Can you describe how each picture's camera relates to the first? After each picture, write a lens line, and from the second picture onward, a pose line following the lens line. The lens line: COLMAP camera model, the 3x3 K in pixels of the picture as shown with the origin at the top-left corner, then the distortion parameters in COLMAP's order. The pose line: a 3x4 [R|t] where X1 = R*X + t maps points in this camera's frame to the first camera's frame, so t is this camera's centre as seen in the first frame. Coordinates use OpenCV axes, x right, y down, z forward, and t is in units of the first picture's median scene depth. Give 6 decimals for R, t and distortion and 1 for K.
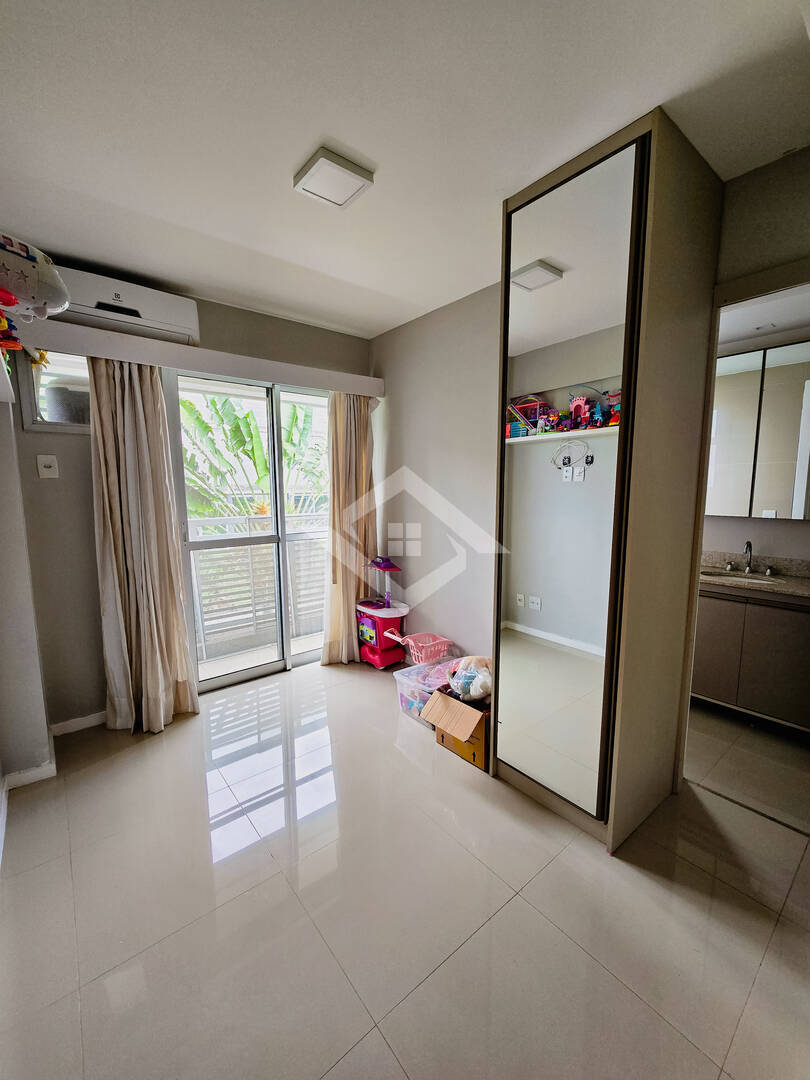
lens RADIAL K [[442.4, 0, 401.9], [0, 442.4, 539.4], [0, 0, 1]] dist [-0.001219, 0.000696]
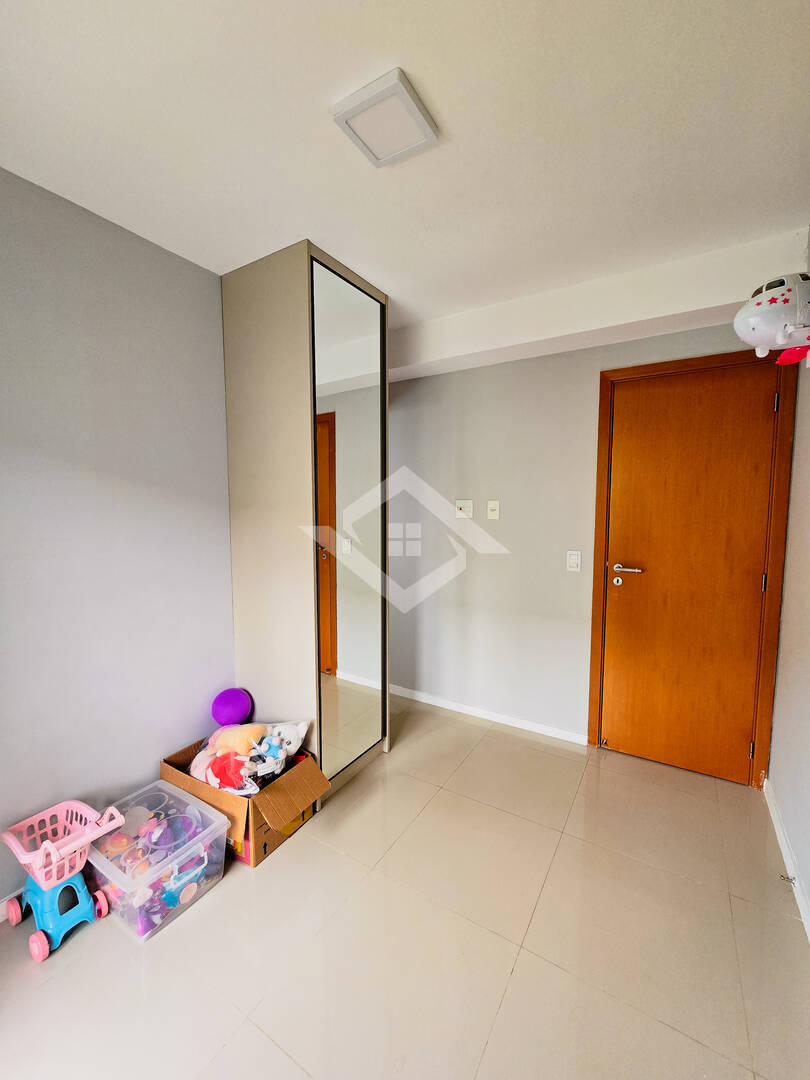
lens RADIAL K [[443.4, 0, 399.4], [0, 443.4, 540.0], [0, 0, 1]] dist [-0.010423, 0.005257]
pose [[-0.322622, -0.074350, 0.943603, -0.558041], [0.123639, 0.985058, 0.119889, -0.111908], [-0.938418, 0.155345, -0.308609, 0.796053]]
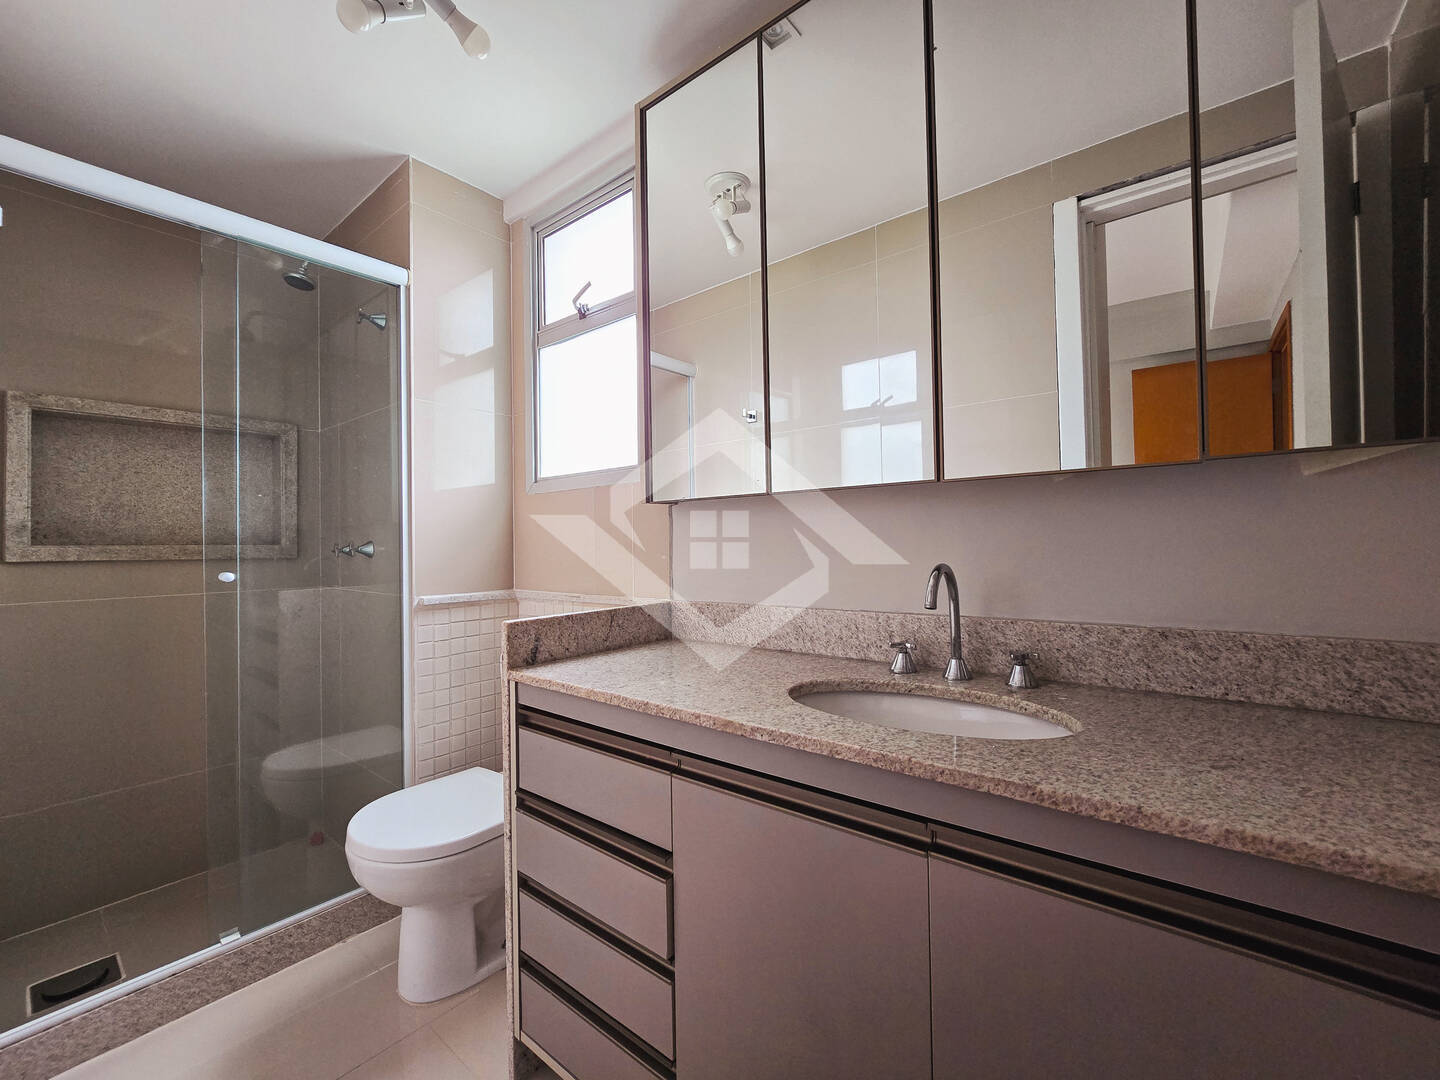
lens RADIAL K [[589.8, 0, 719.3], [0, 589.8, 534.1], [0, 0, 1]] dist [-0.001219, 0.000696]
pose [[0.978469, -0.005034, 0.206331, 0.564266], [0.035070, 0.989220, -0.142174, 0.032212], [-0.203391, 0.146349, 0.968098, 0.661019]]
